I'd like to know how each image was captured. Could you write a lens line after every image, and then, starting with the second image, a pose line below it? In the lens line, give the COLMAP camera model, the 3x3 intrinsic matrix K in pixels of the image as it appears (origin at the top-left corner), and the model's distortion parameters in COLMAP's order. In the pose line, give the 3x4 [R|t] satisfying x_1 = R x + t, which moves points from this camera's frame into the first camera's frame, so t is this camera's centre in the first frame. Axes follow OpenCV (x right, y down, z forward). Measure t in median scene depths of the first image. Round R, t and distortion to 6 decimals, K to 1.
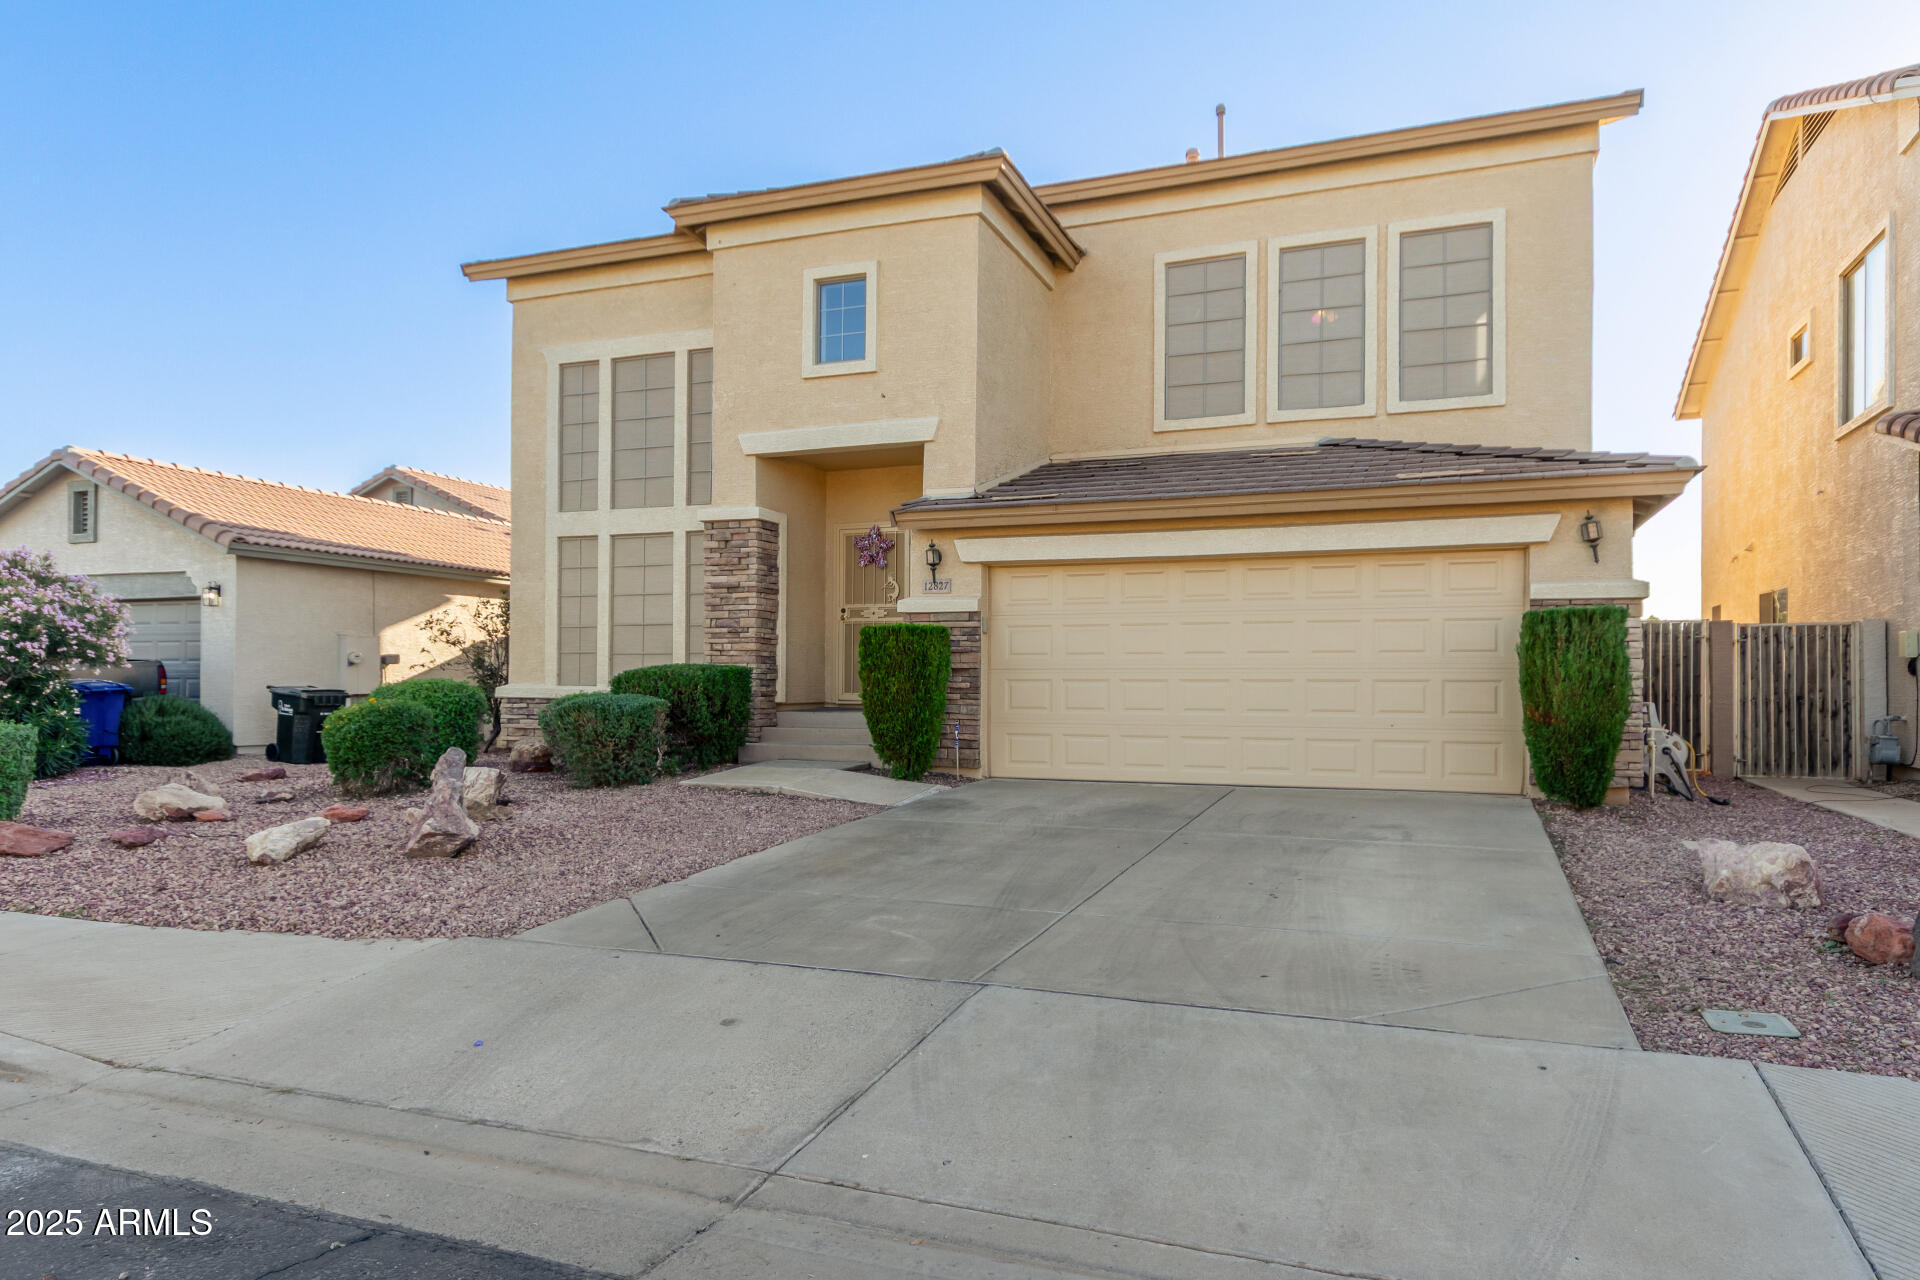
lens RADIAL K [[1070.1, 0, 960.0], [0, 1070.1, 640.0], [0, 0, 1]] dist [0.004160, 0.002362]
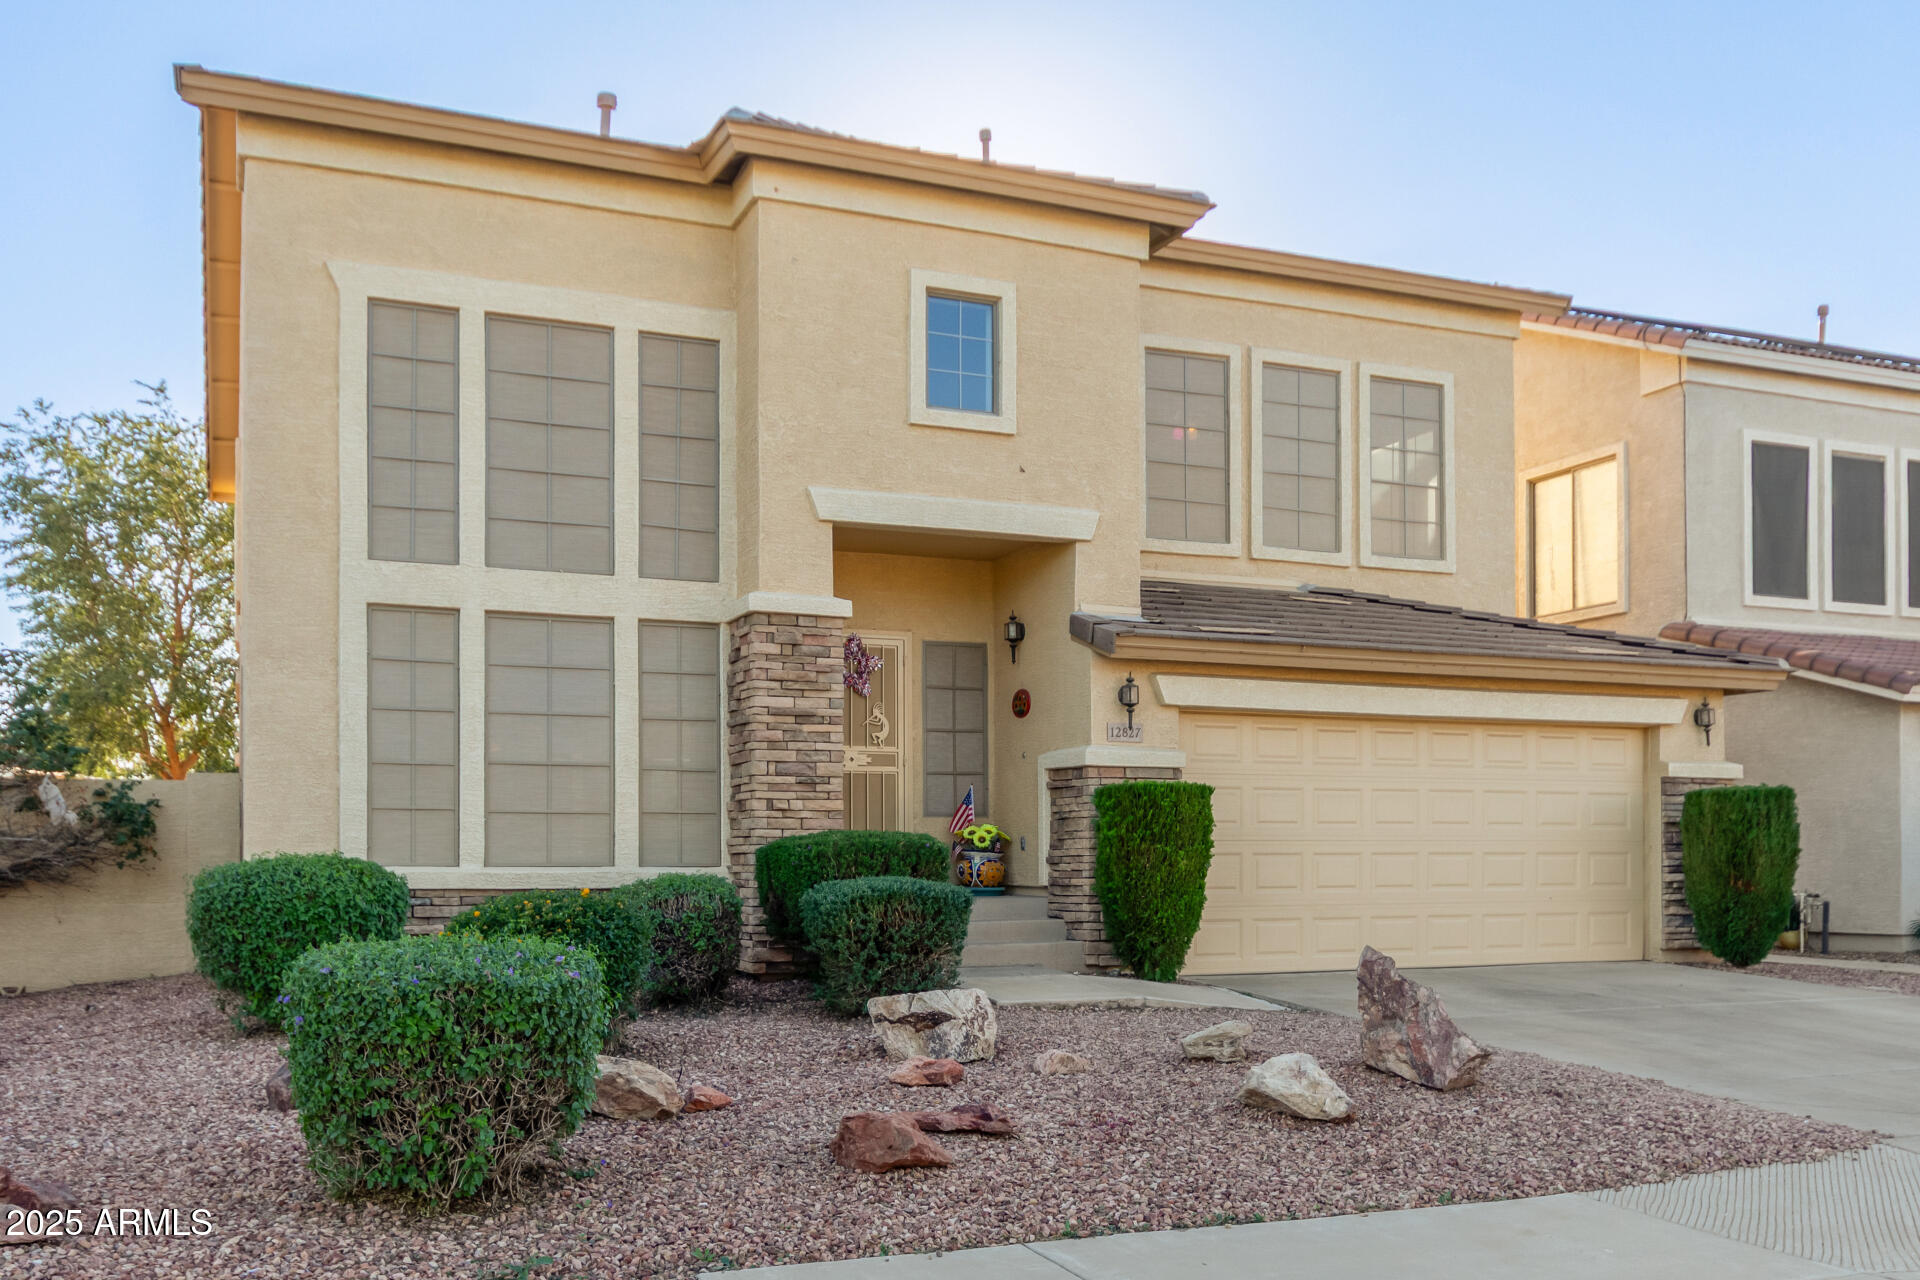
lens RADIAL K [[1560.9, 0, 932.1], [0, 1560.9, 793.8], [0, 0, 1]] dist [-0.001136, -0.000877]
pose [[0.767120, 0.021966, 0.641128, -0.768602], [-0.021017, 0.999738, -0.009105, 0.006405], [-0.641160, -0.006490, 0.767380, 0.202482]]
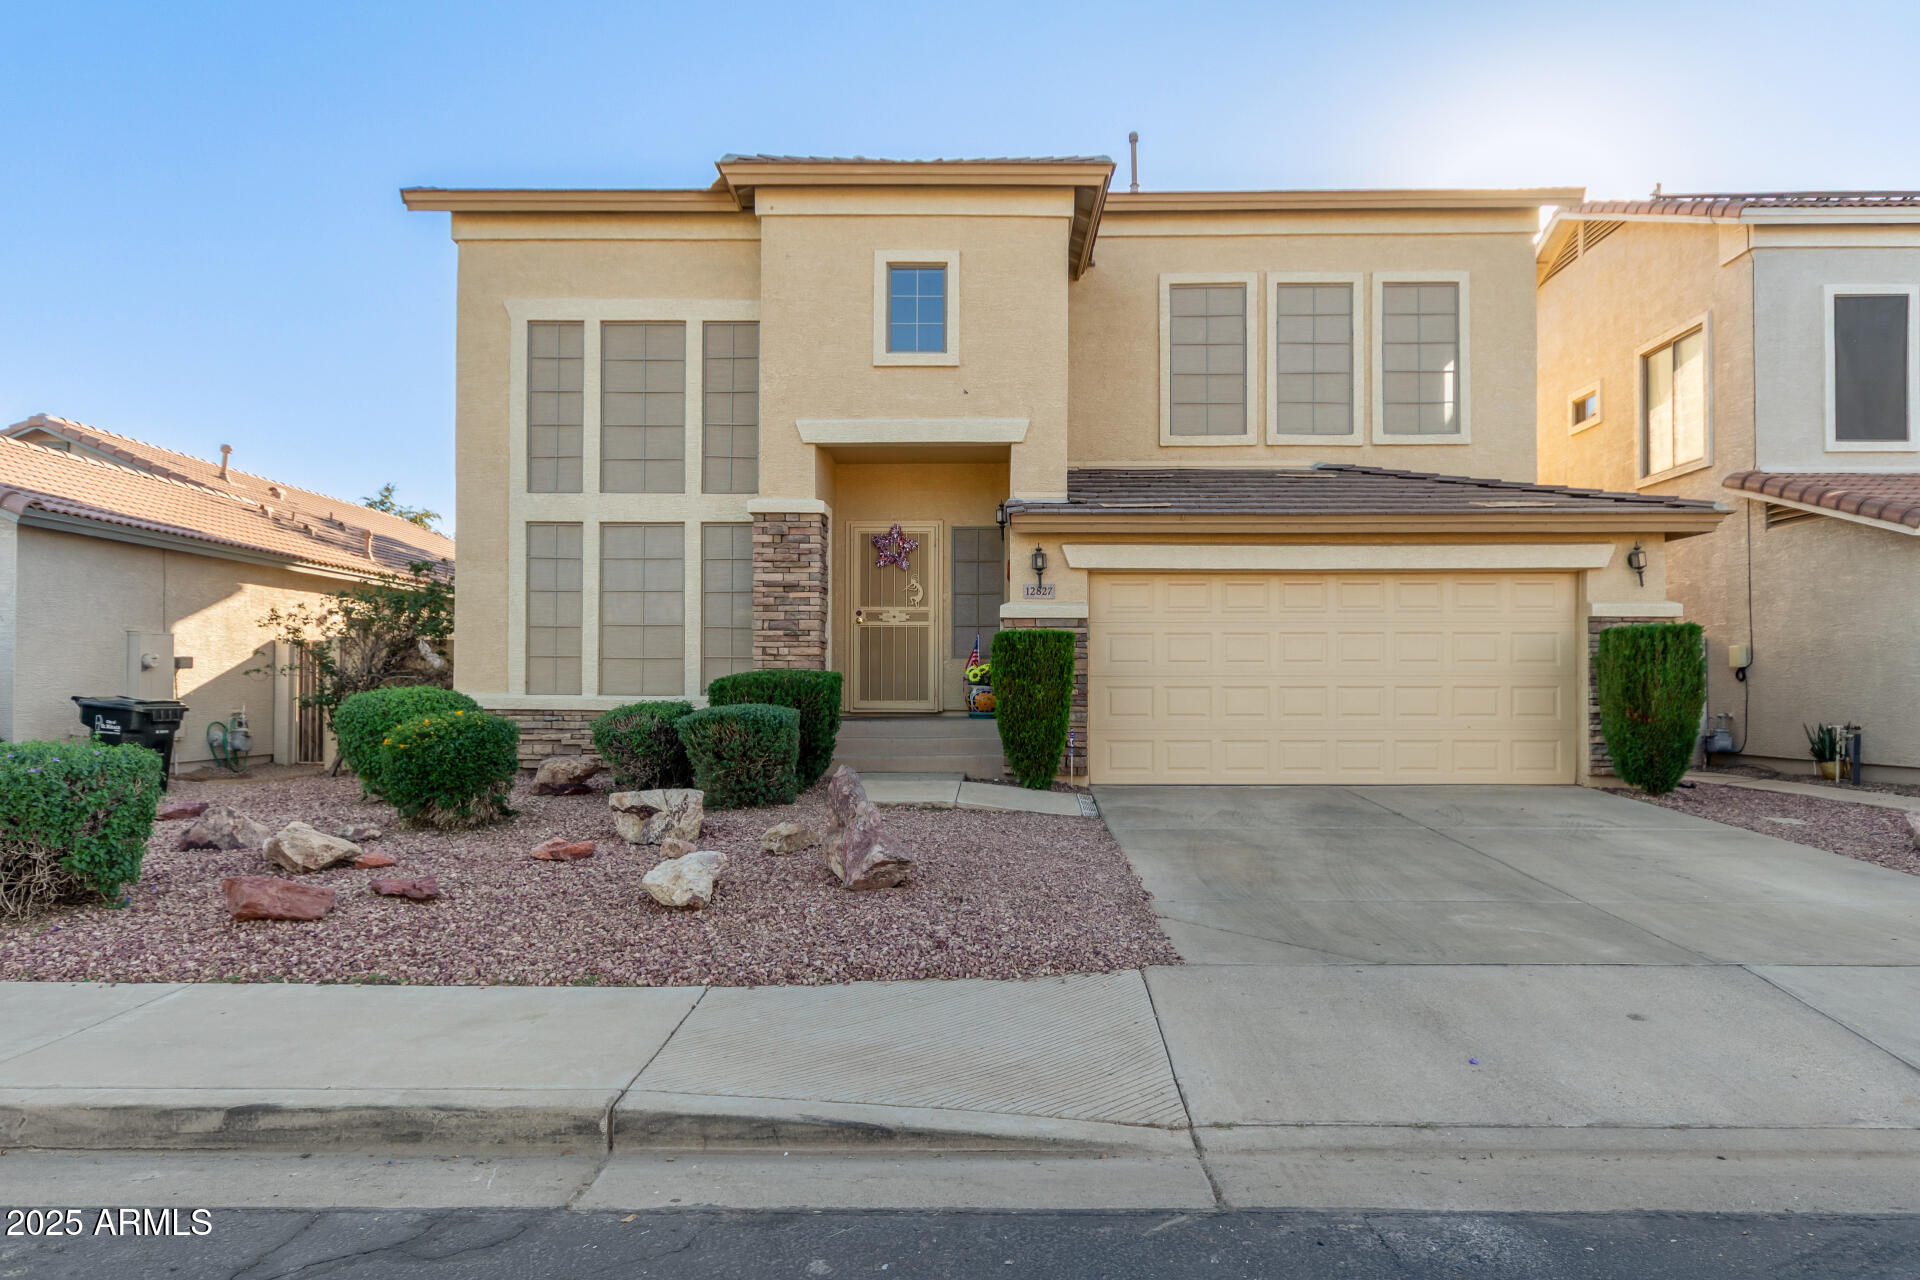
lens RADIAL K [[1102.2, 0, 960.0], [0, 1102.2, 640.0], [0, 0, 1]] dist [0.003843, 0.000023]
pose [[0.948980, 0.010845, 0.315149, -0.369306], [-0.009538, 0.999938, -0.005691, 0.000707], [-0.315191, 0.002395, 0.949025, 0.057911]]
